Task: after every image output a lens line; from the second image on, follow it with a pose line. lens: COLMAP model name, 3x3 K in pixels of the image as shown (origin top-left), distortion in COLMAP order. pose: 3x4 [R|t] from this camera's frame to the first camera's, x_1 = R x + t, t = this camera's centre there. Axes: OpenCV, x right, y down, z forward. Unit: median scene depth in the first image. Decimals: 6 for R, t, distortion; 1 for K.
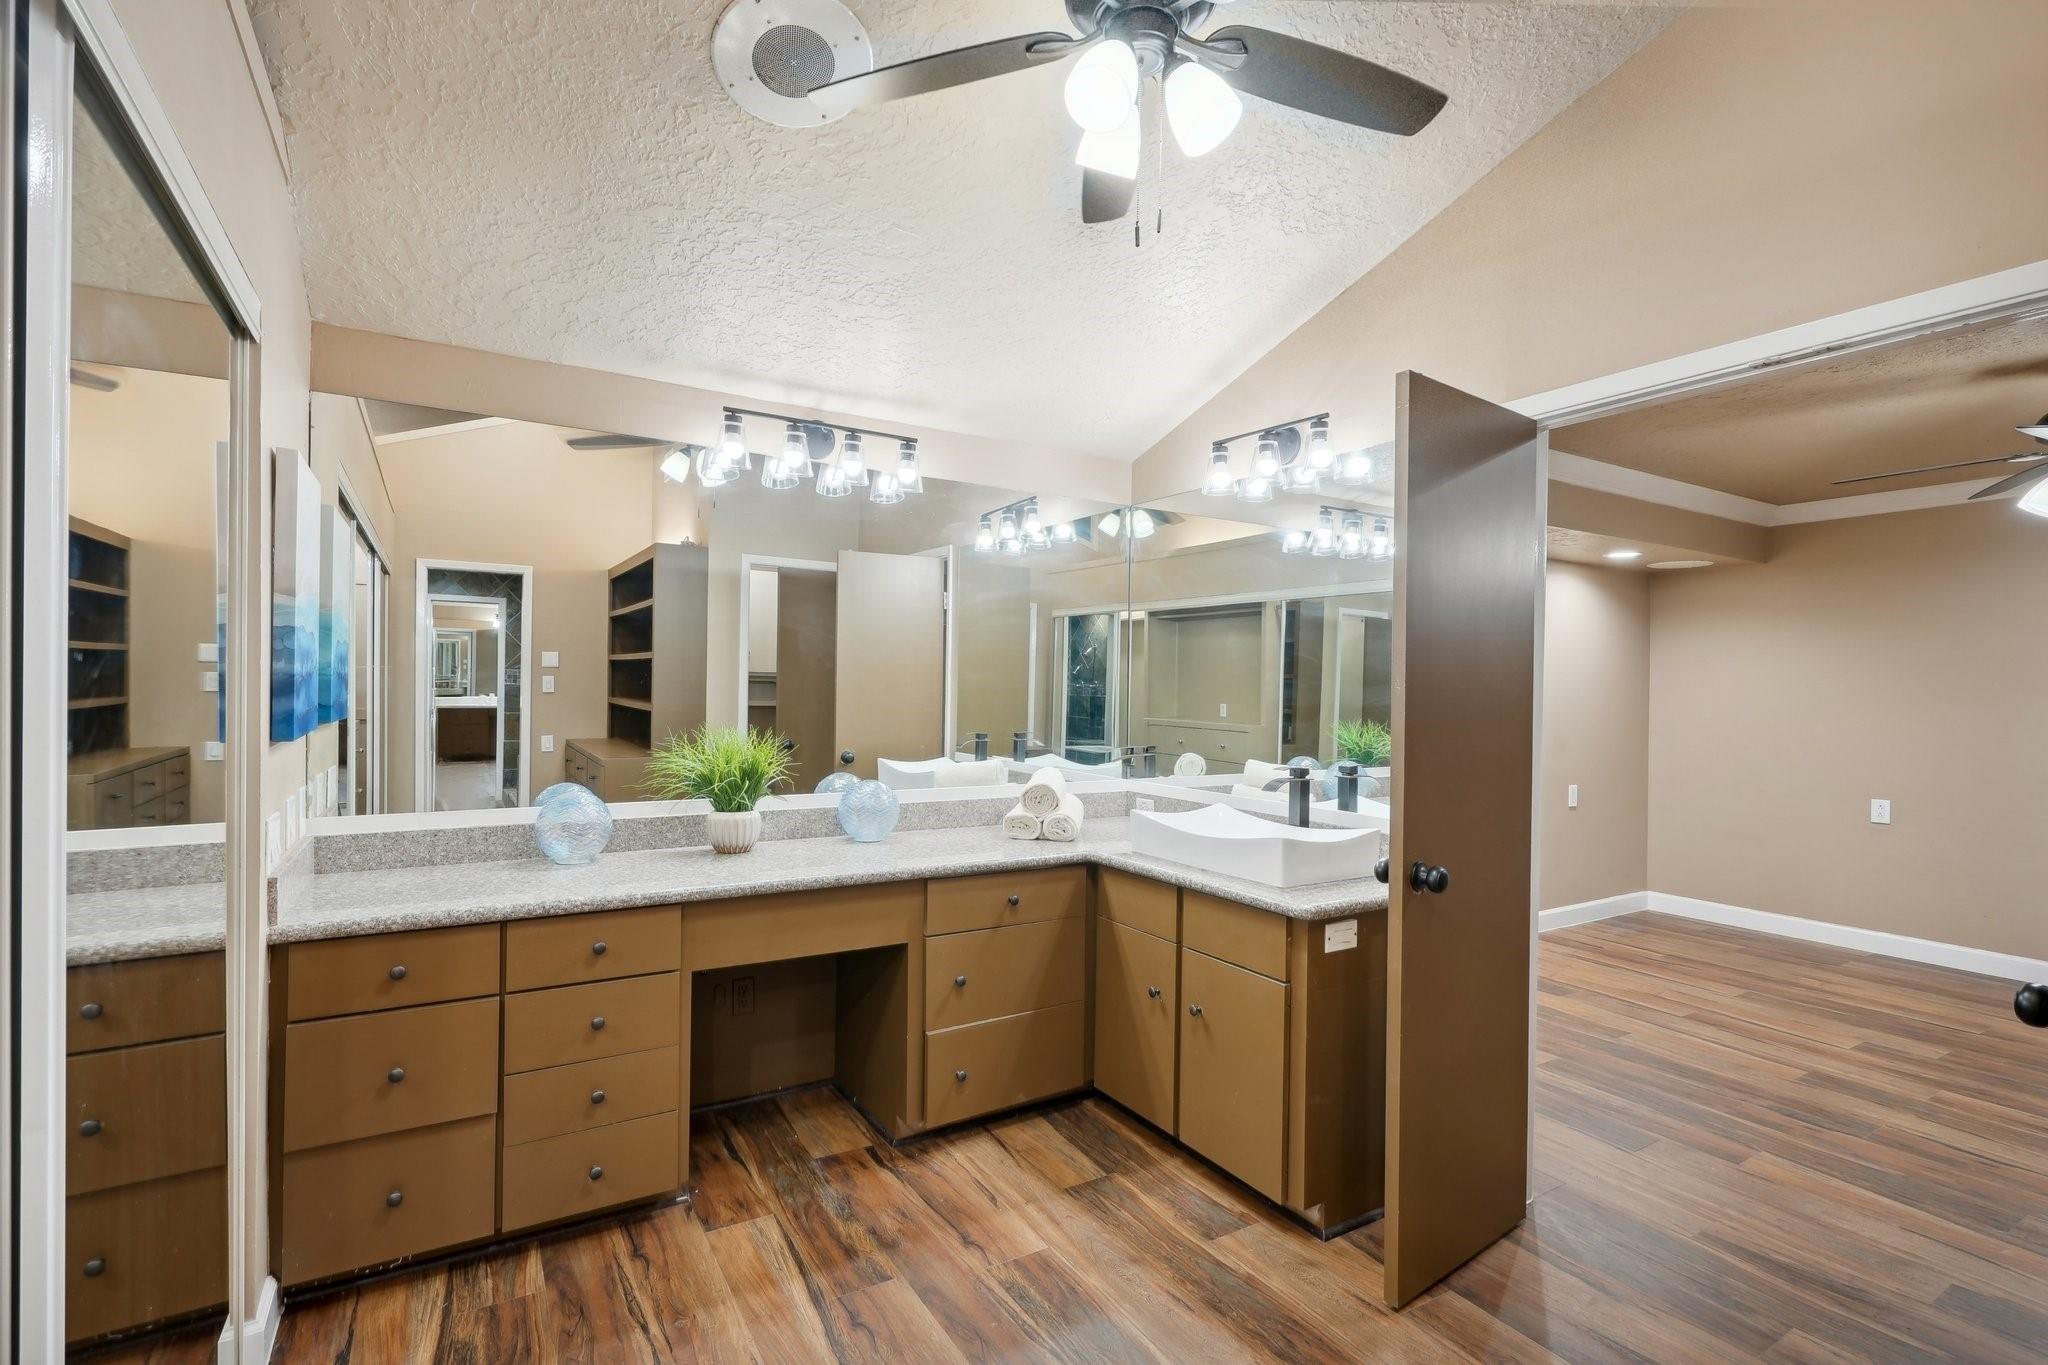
lens RADIAL K [[939.8, 0, 1020.6], [0, 939.8, 676.0], [0, 0, 1]] dist [-0.004476, -0.000654]
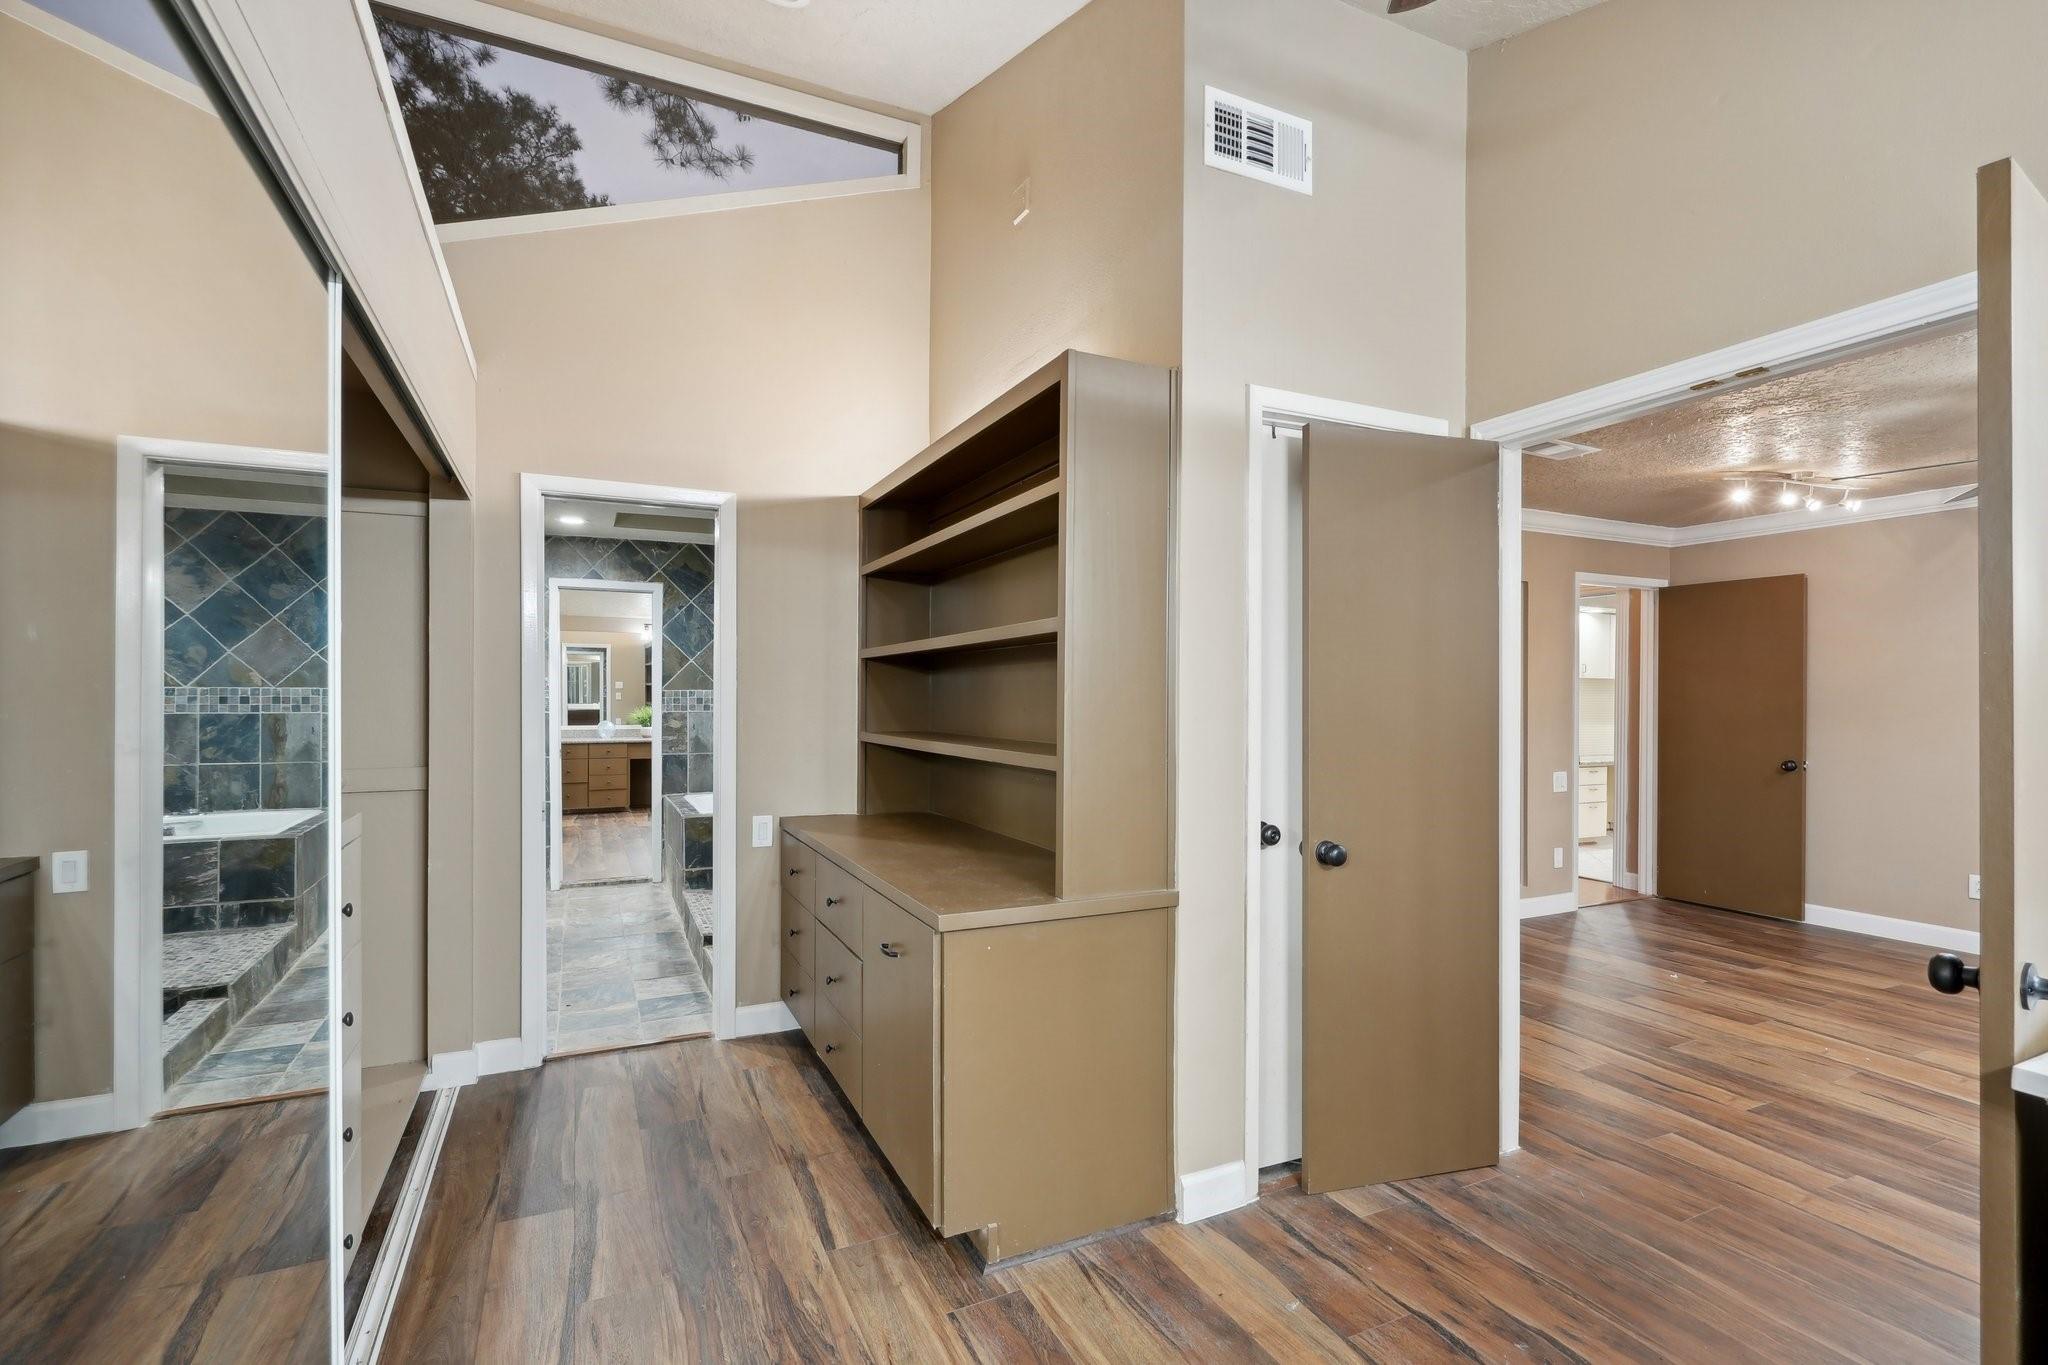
lens RADIAL K [[939.8, 0, 1022.9], [0, 939.8, 697.8], [0, 0, 1]] dist [-0.004476, -0.000654]
pose [[0.995060, -0.000966, -0.099273, 0.822511], [0.001765, 0.999967, 0.007964, -0.003668], [0.099262, -0.008099, 0.995028, -1.369965]]
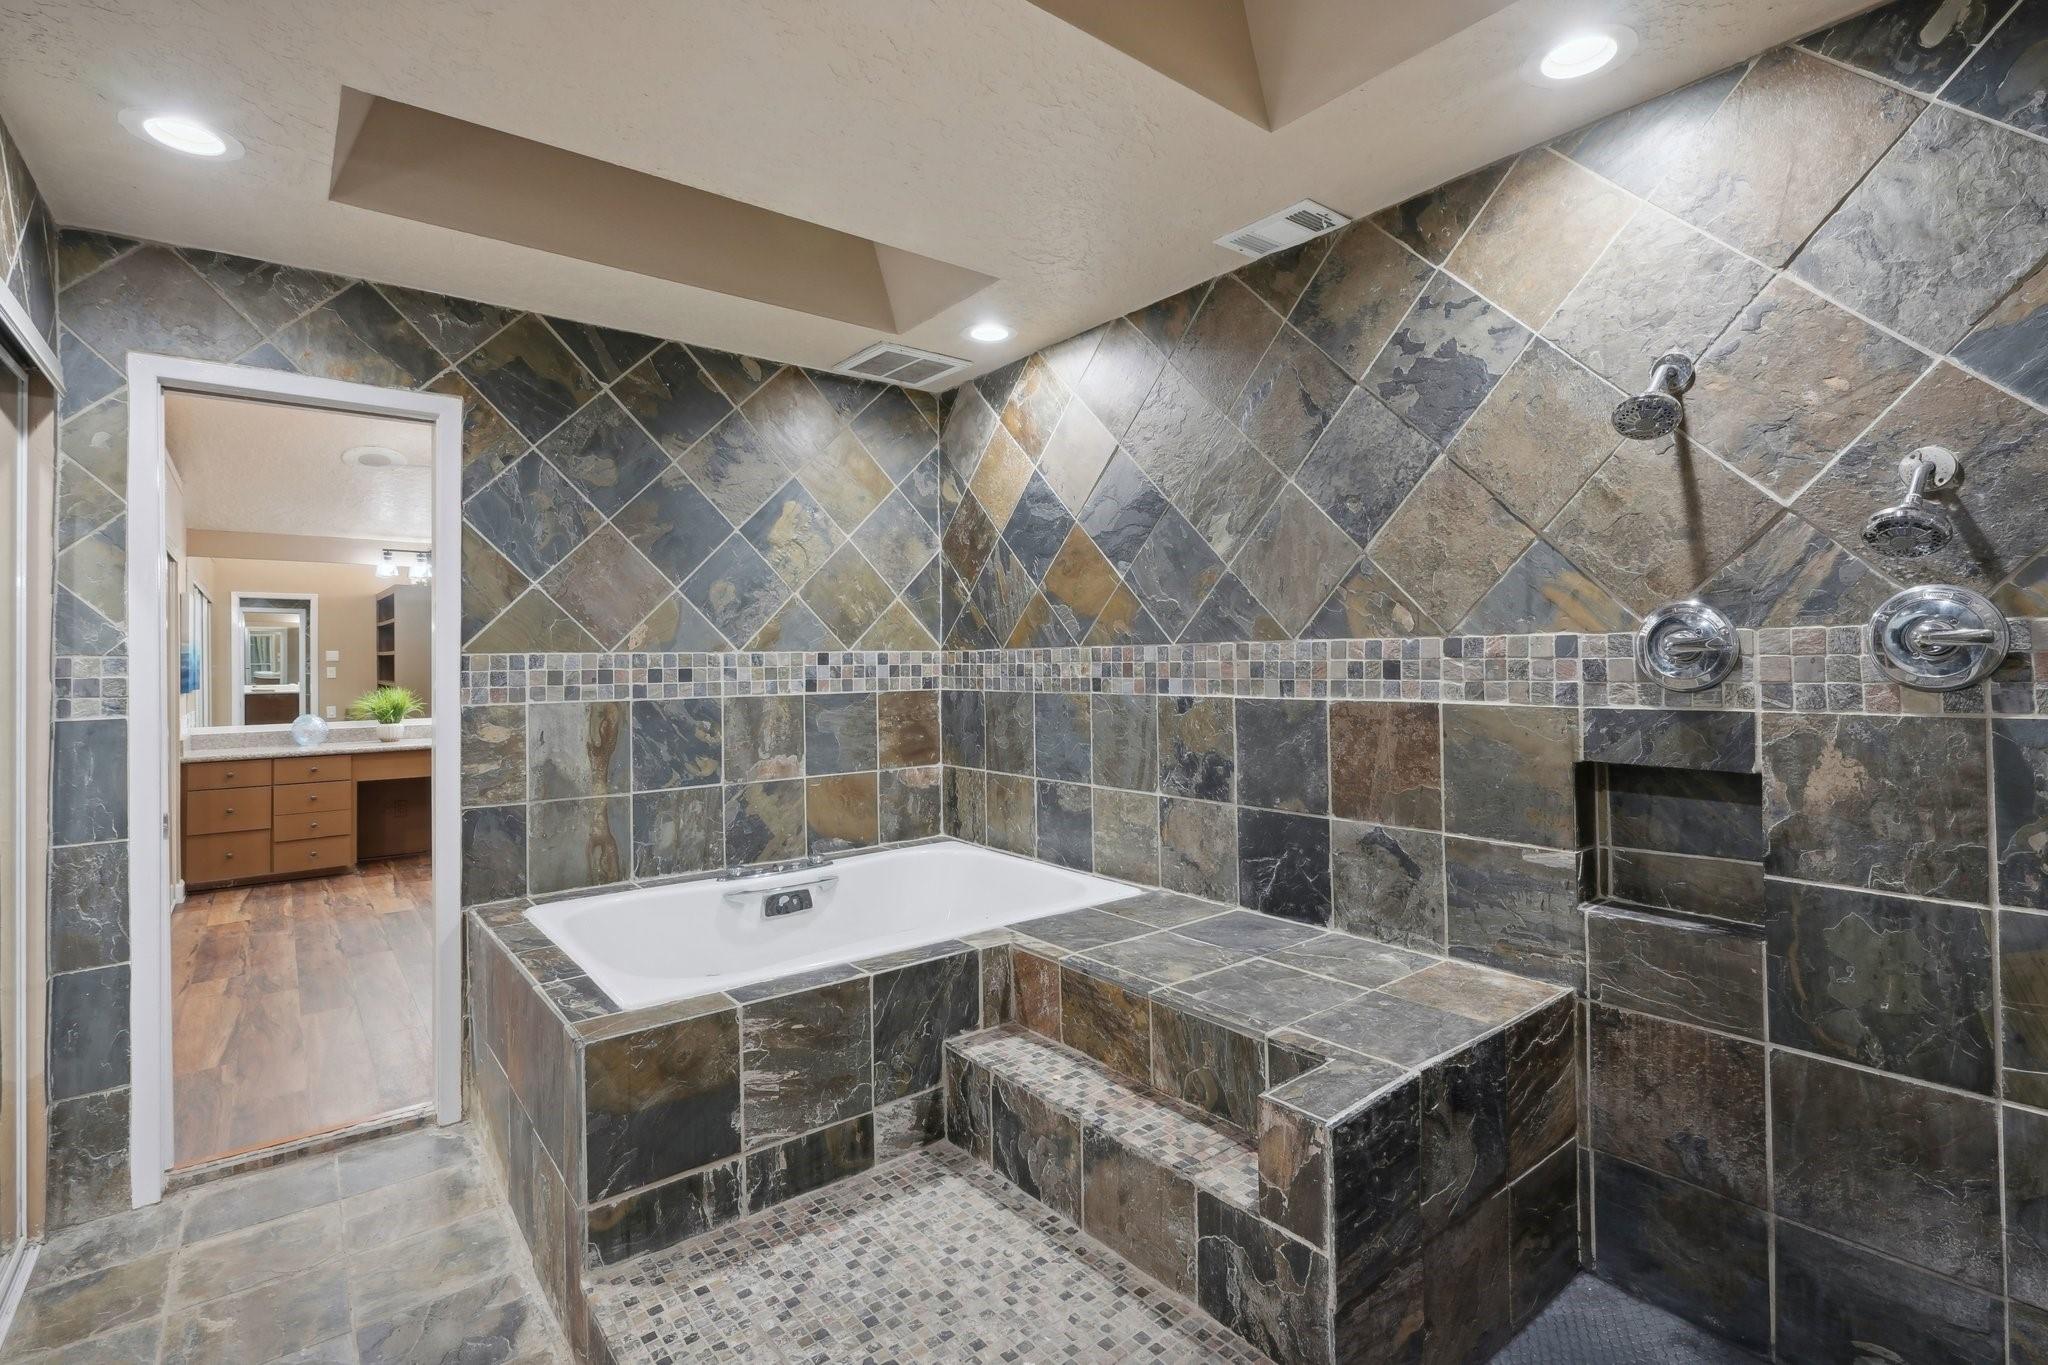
lens RADIAL K [[939.8, 0, 1038.8], [0, 939.8, 635.0], [0, 0, 1]] dist [-0.004476, -0.000654]
pose [[0.989596, -0.018746, 0.142649, 0.476622], [0.021608, 0.999594, -0.018546, 0.000963], [-0.142244, 0.021436, 0.989600, -0.757068]]
